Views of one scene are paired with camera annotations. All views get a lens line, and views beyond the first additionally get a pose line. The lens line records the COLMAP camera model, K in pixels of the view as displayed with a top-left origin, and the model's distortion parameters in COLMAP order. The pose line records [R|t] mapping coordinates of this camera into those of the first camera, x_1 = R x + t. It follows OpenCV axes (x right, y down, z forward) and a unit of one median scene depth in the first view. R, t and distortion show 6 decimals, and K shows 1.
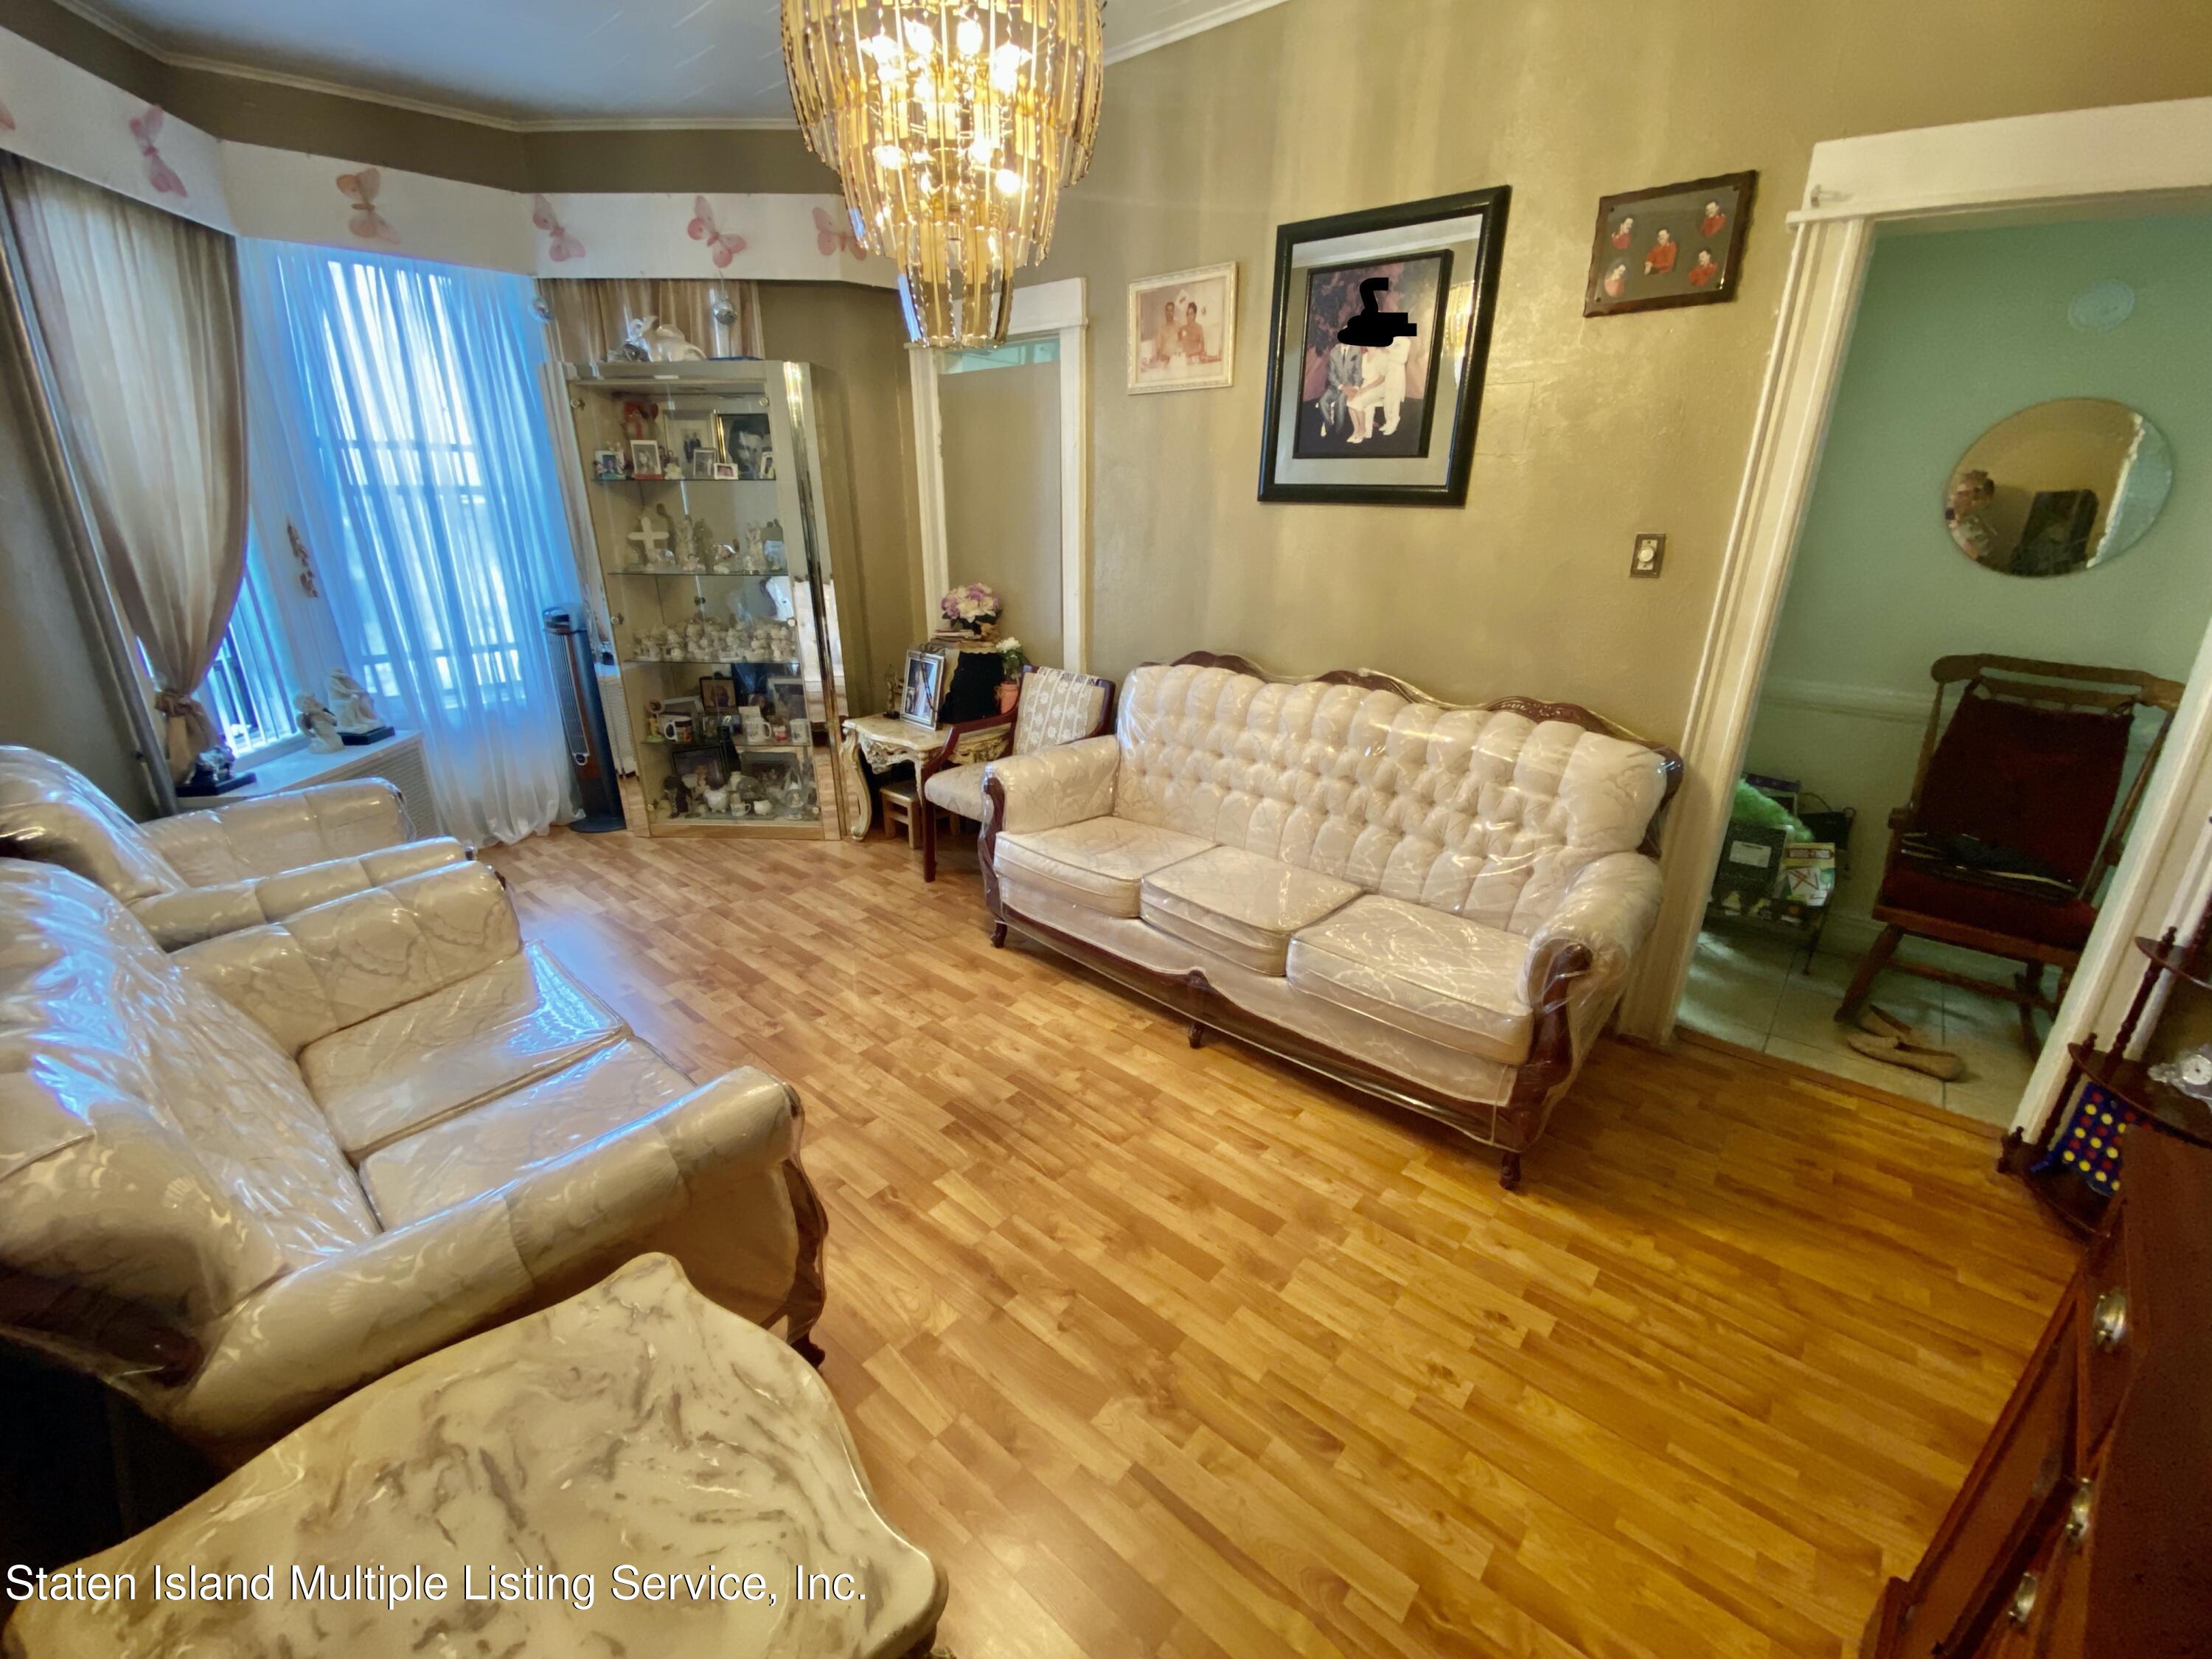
lens RADIAL K [[902.6, 0, 1112.1], [0, 902.6, 827.8], [0, 0, 1]] dist [0.060924, -0.039501]
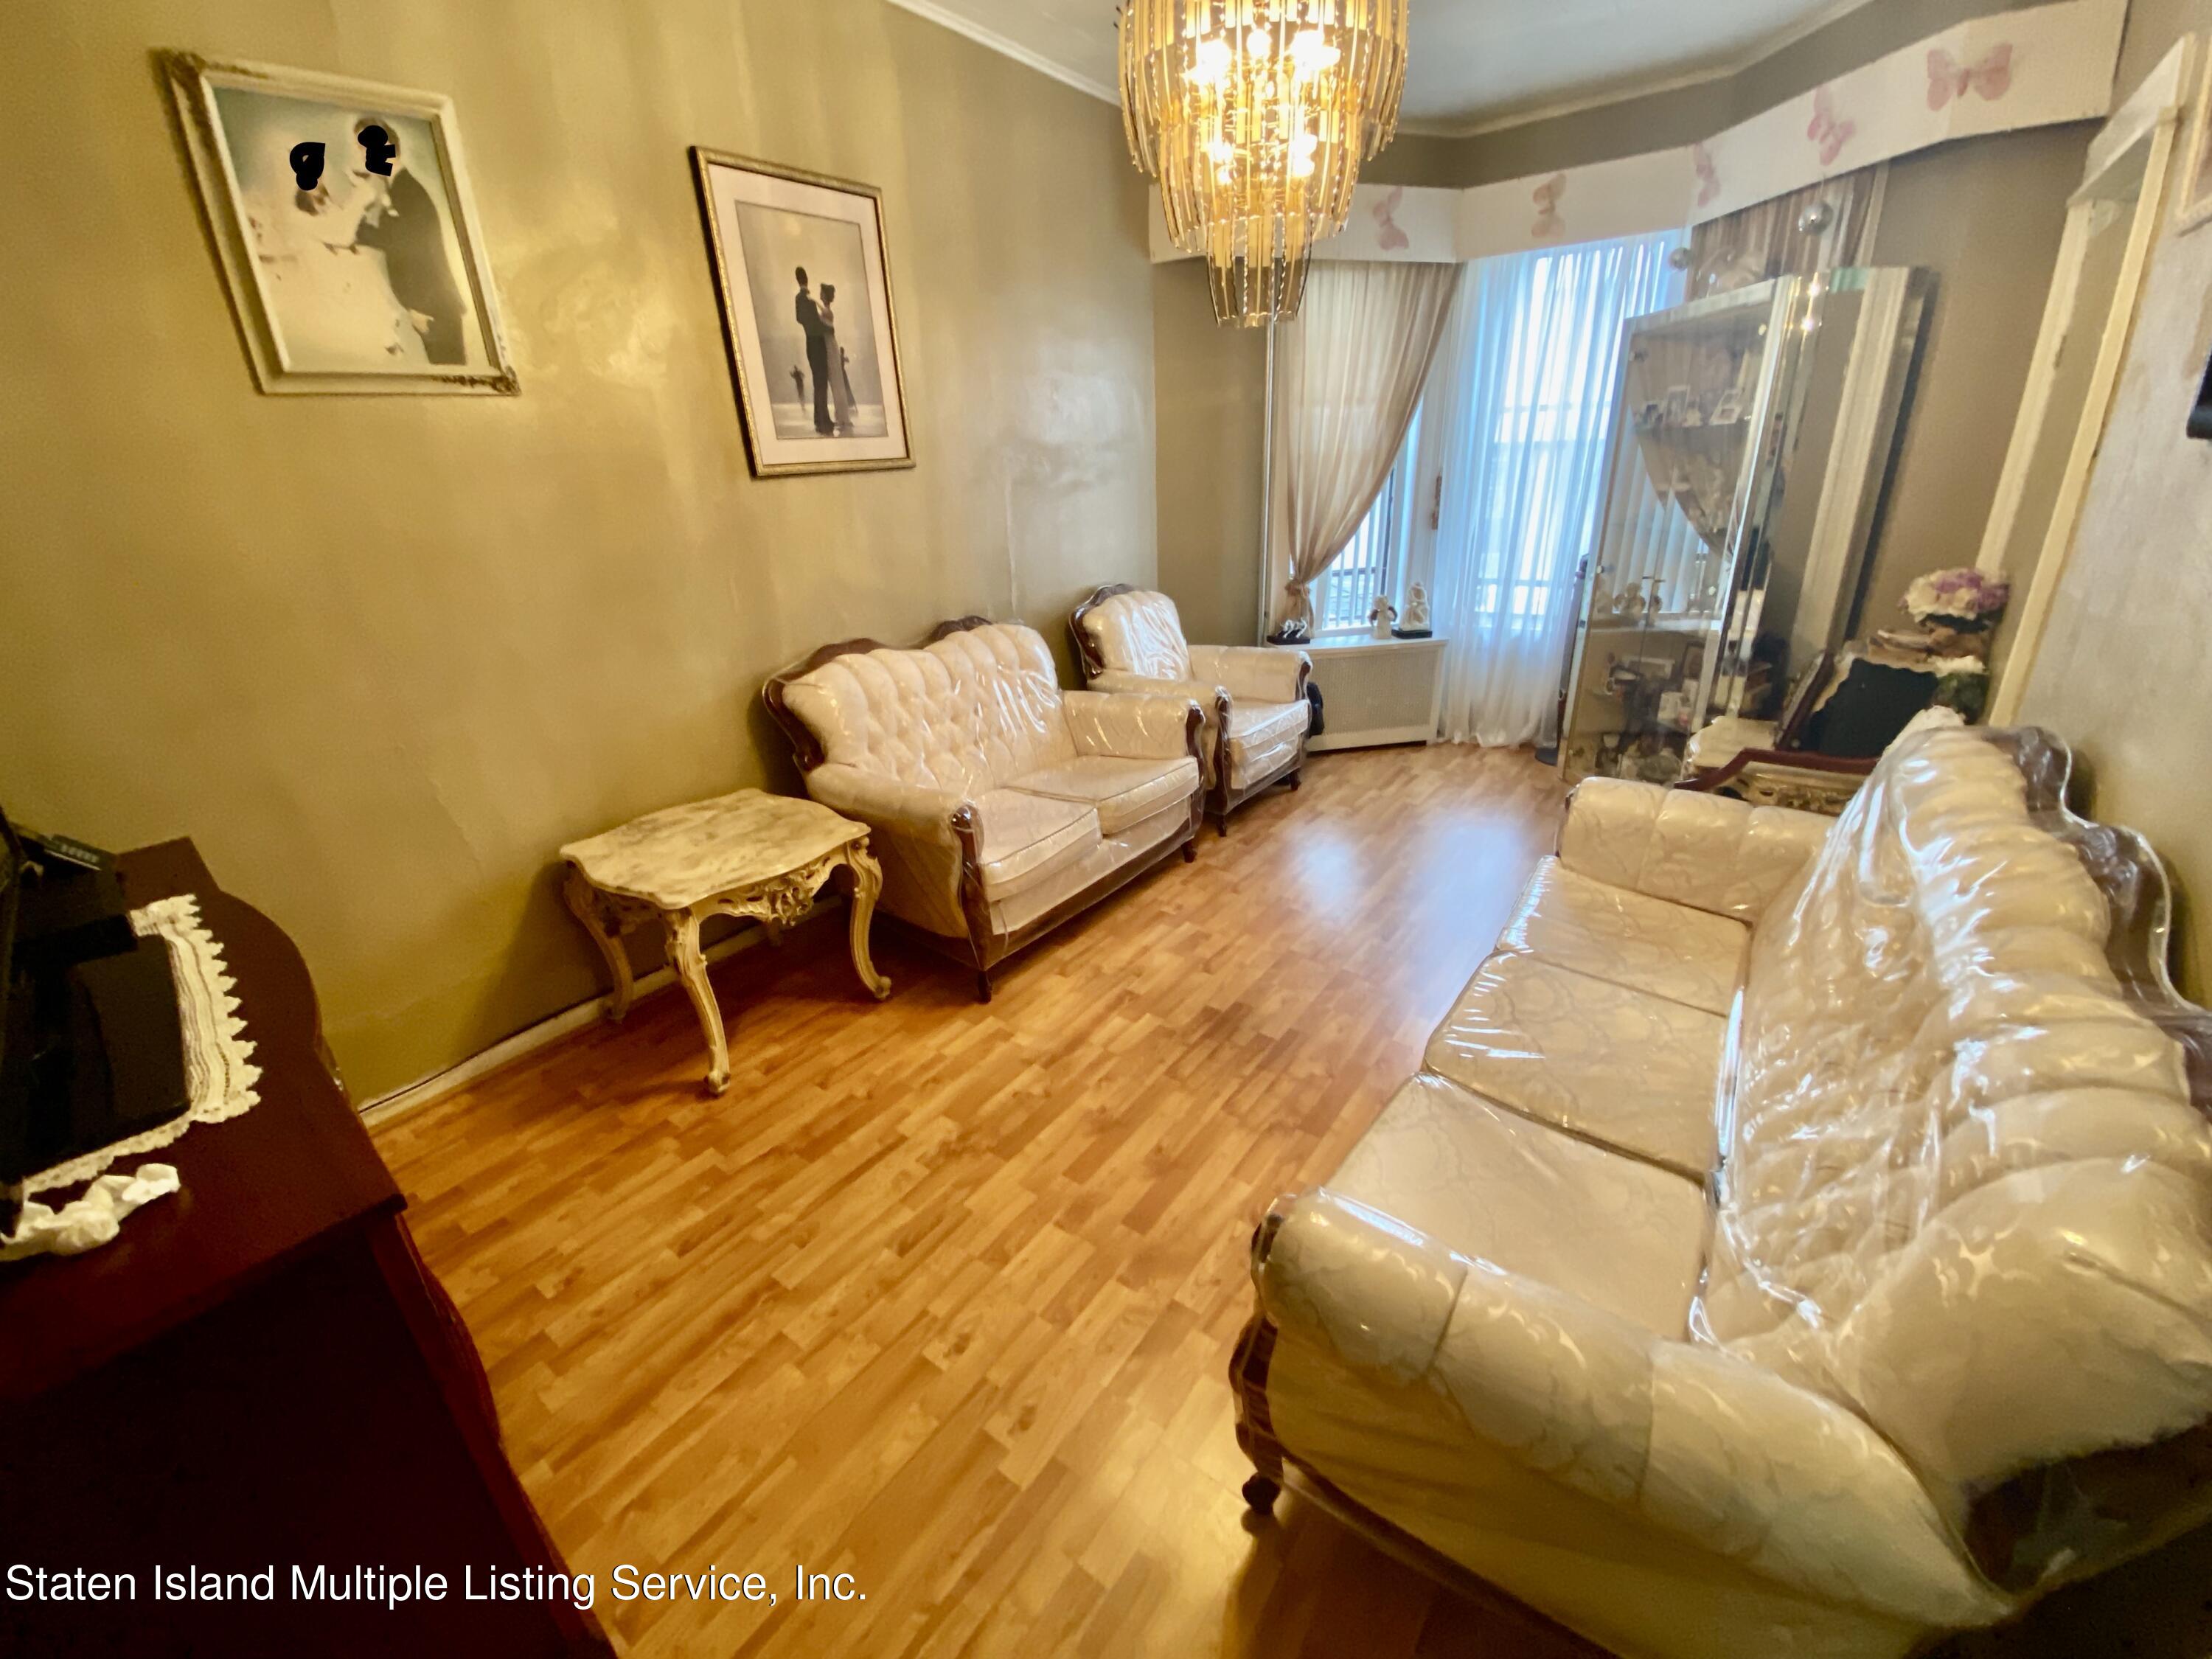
lens RADIAL K [[902.6, 0, 1112.1], [0, 902.6, 827.8], [0, 0, 1]] dist [0.060924, -0.039501]
pose [[0.070795, 0.363127, -0.929046, 0.961093], [-0.307108, 0.894076, 0.326056, -0.260151], [0.949038, 0.262234, 0.174815, 0.725321]]
